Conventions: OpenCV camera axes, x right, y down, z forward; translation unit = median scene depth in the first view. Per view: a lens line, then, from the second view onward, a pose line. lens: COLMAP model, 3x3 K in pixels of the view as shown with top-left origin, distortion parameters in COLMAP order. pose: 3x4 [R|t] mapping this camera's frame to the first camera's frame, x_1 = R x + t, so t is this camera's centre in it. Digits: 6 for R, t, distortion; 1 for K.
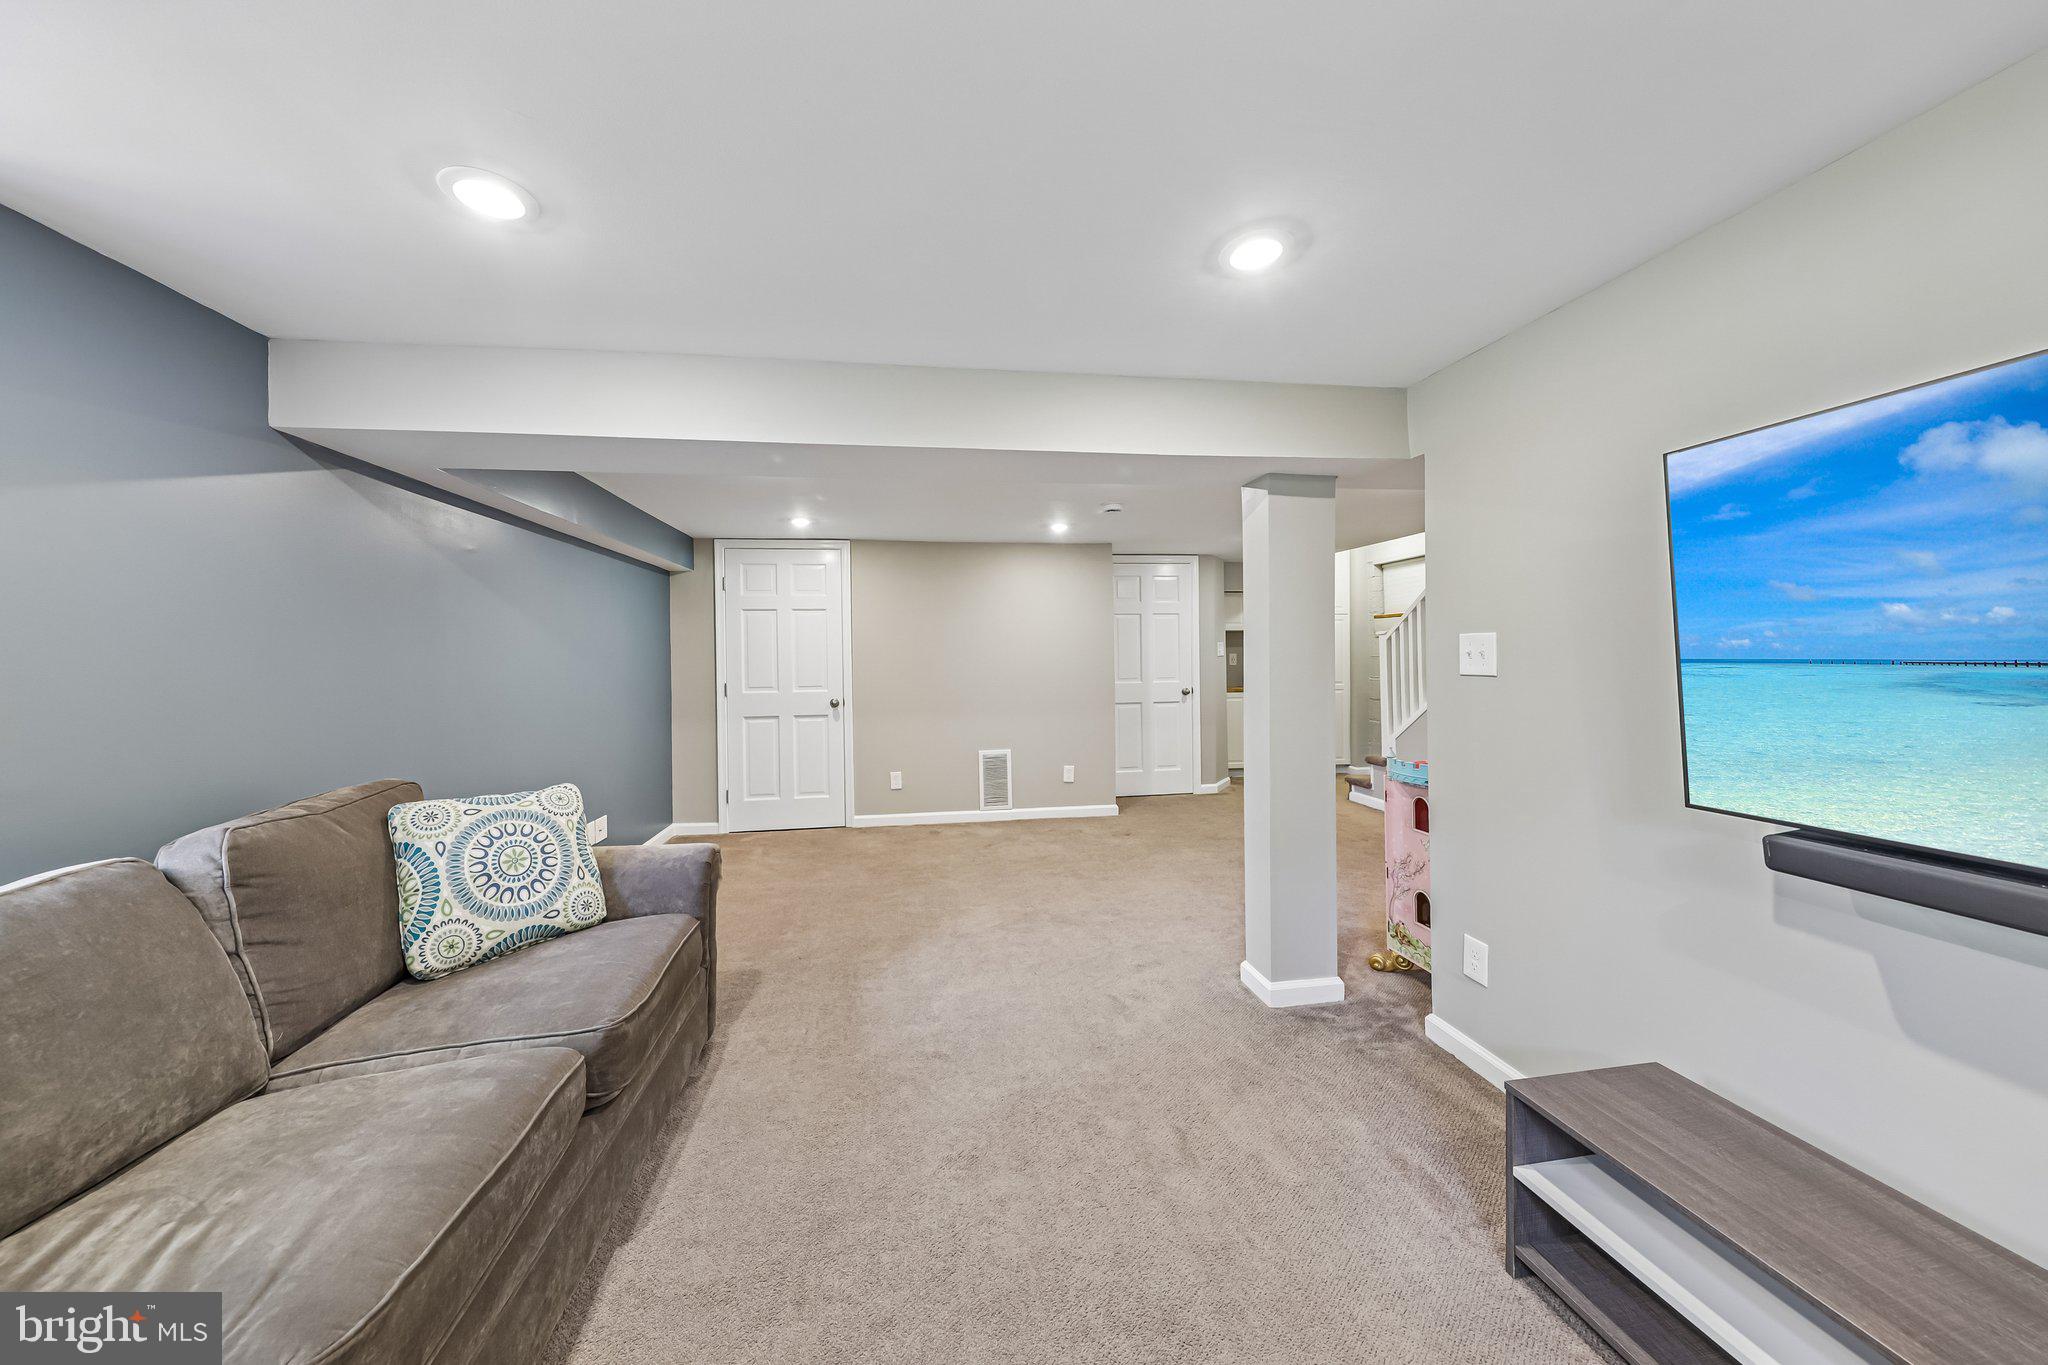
lens RADIAL K [[660.0, 0, 1019.5], [0, 660.0, 668.8], [0, 0, 1]] dist [-0.000173, -0.003293]
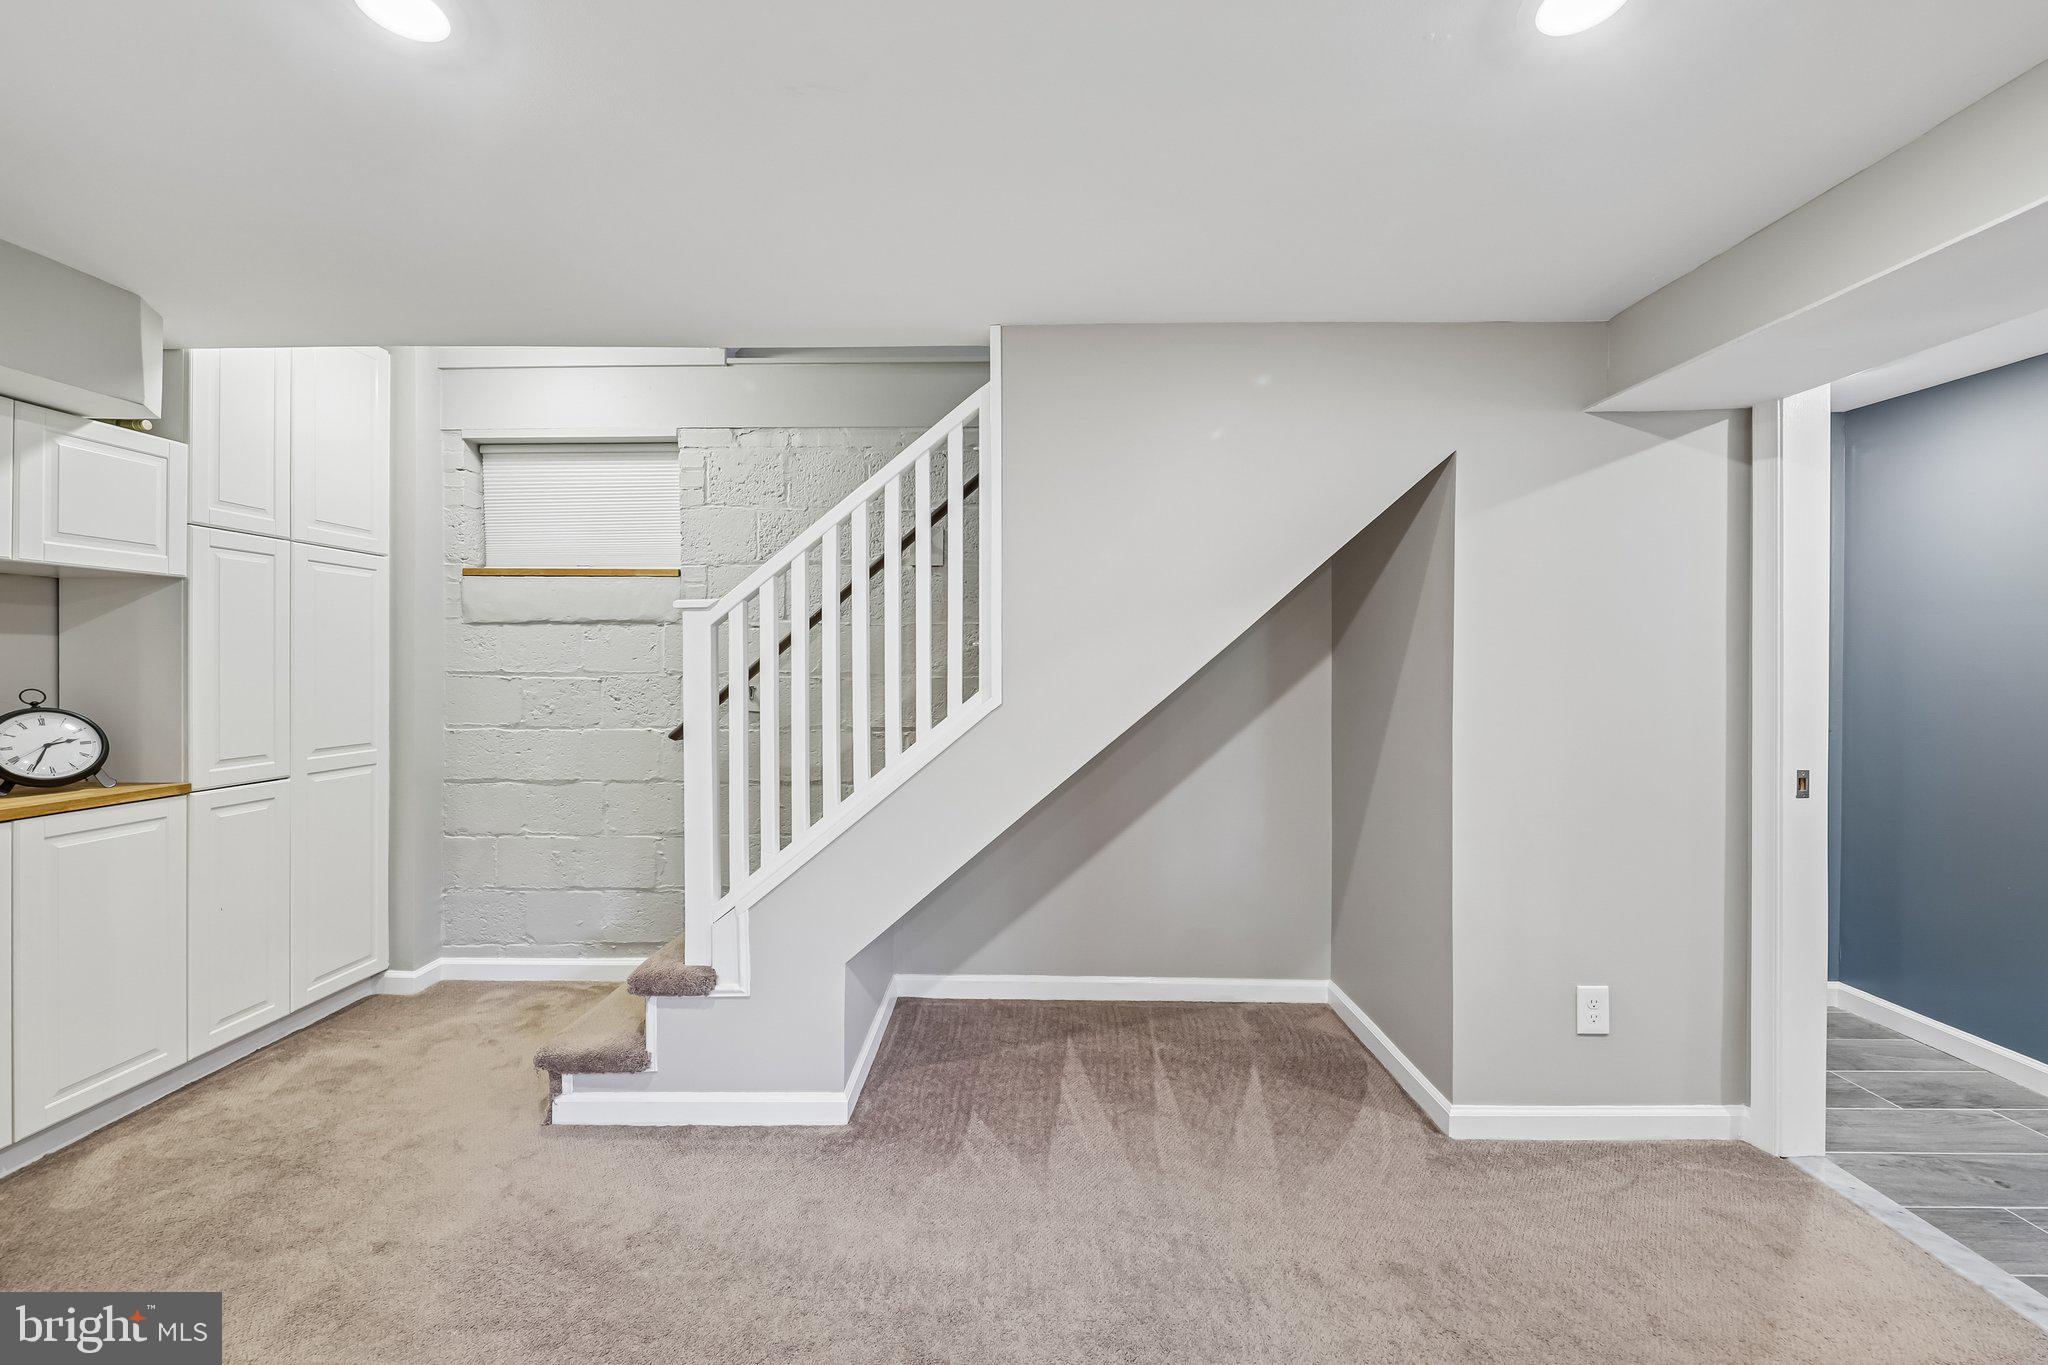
lens RADIAL K [[779.0, 0, 1028.3], [0, 779.0, 660.6], [0, 0, 1]] dist [-0.000085, -0.000150]
pose [[0.178563, 0.012237, 0.983852, 0.376700], [0.018315, 0.999708, -0.015758, -0.031176], [-0.983758, 0.020833, 0.178287, 1.565164]]
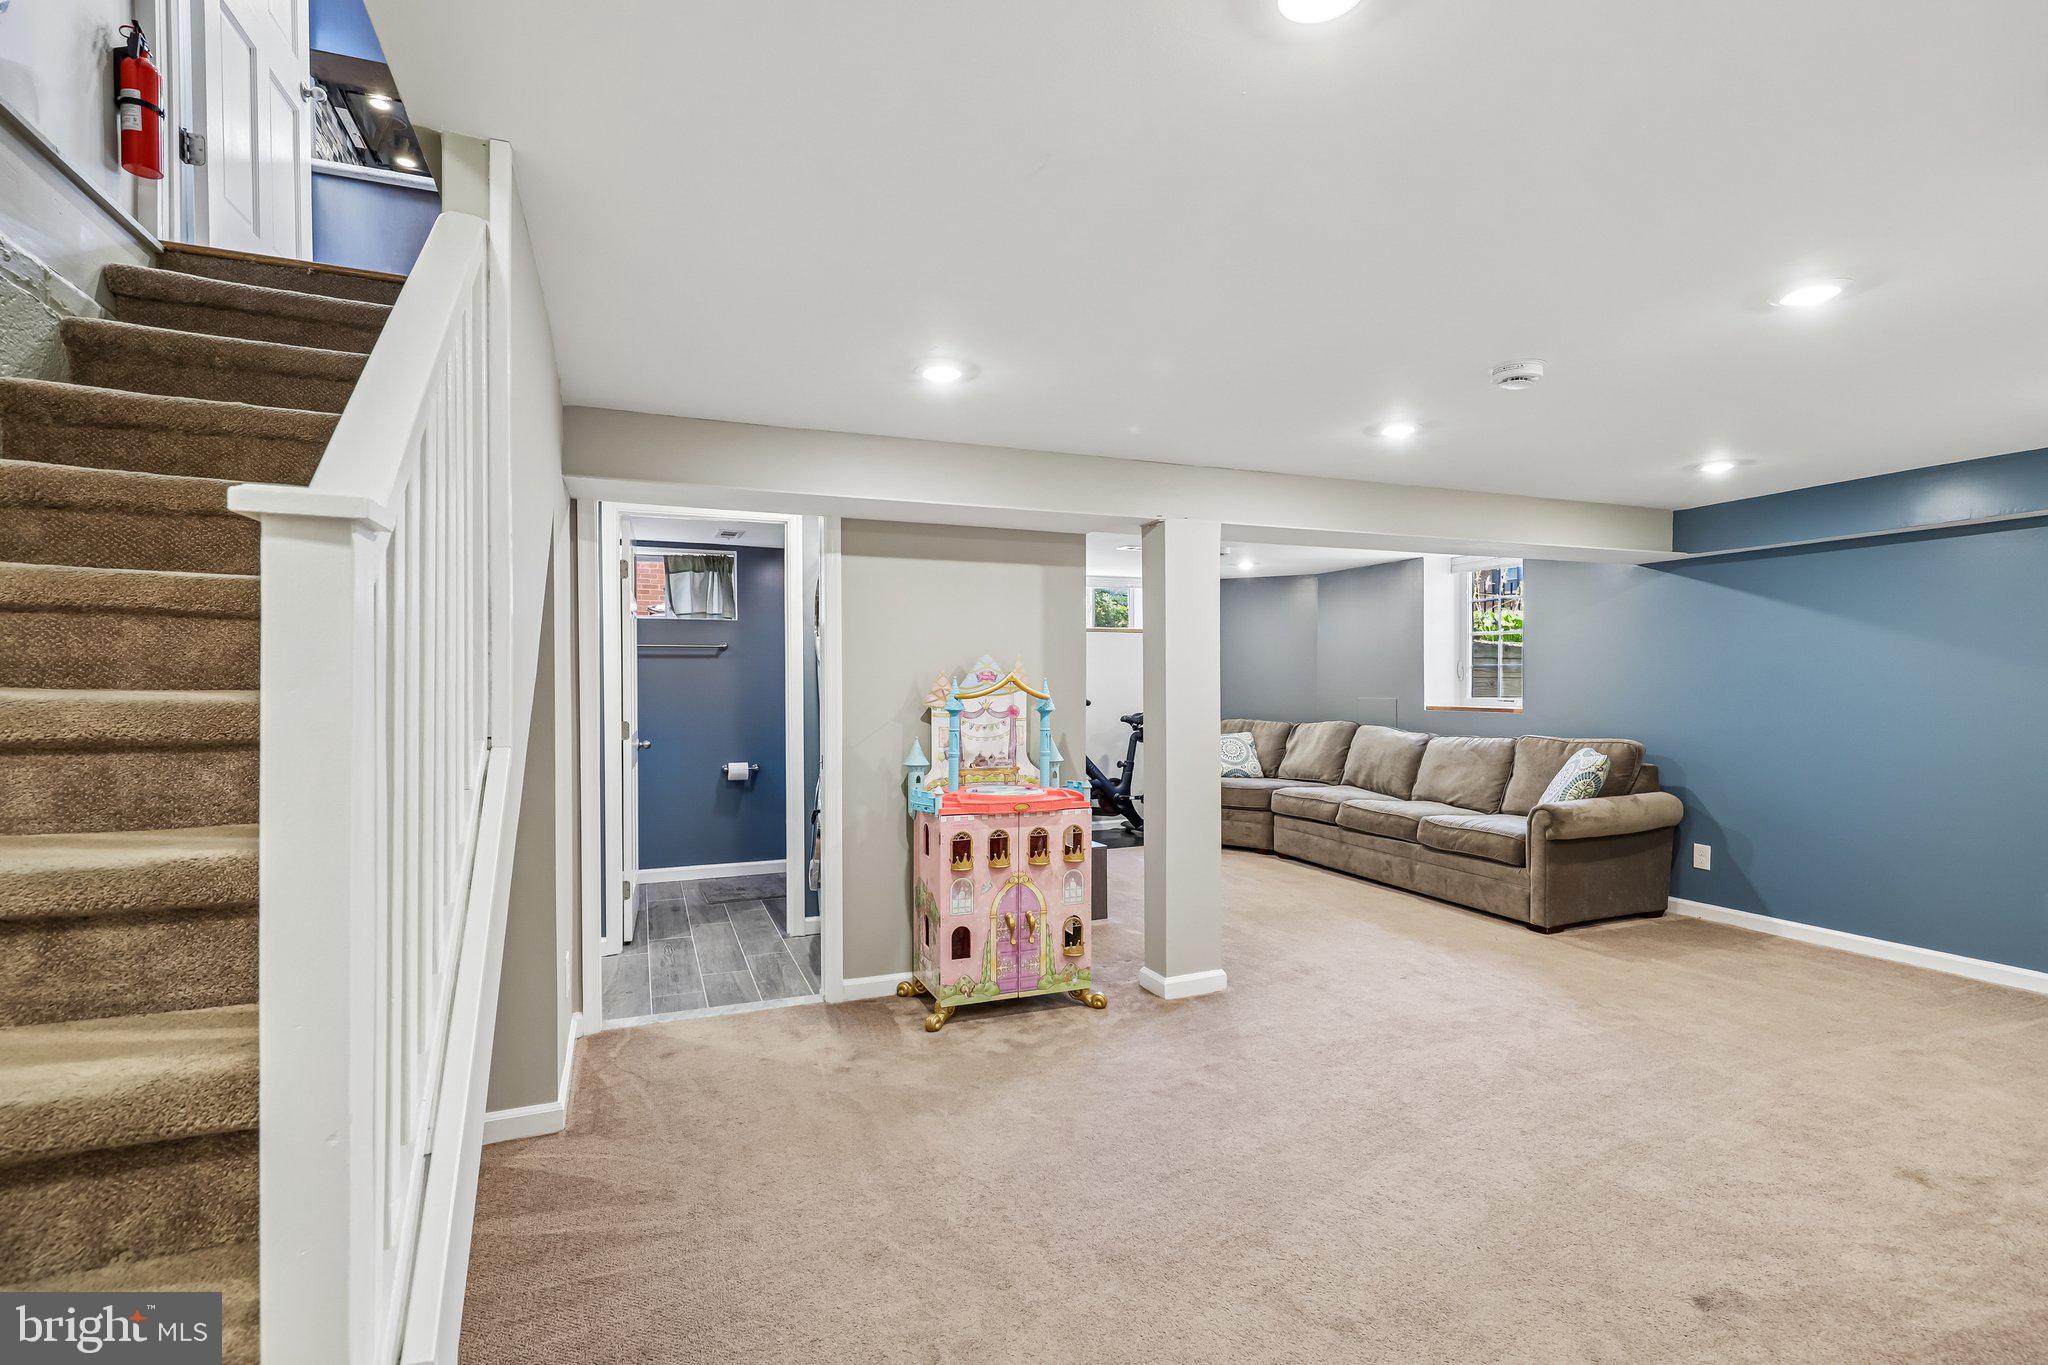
lens RADIAL K [[961.8, 0, 1024.0], [0, 961.8, 682.5], [0, 0, 1]] dist [-0.000382, -0.000005]
pose [[-0.976718, 0.010145, -0.214285, 0.973388], [0.004463, 0.999626, 0.026986, -0.067107], [0.214479, 0.025401, -0.976398, 2.429855]]
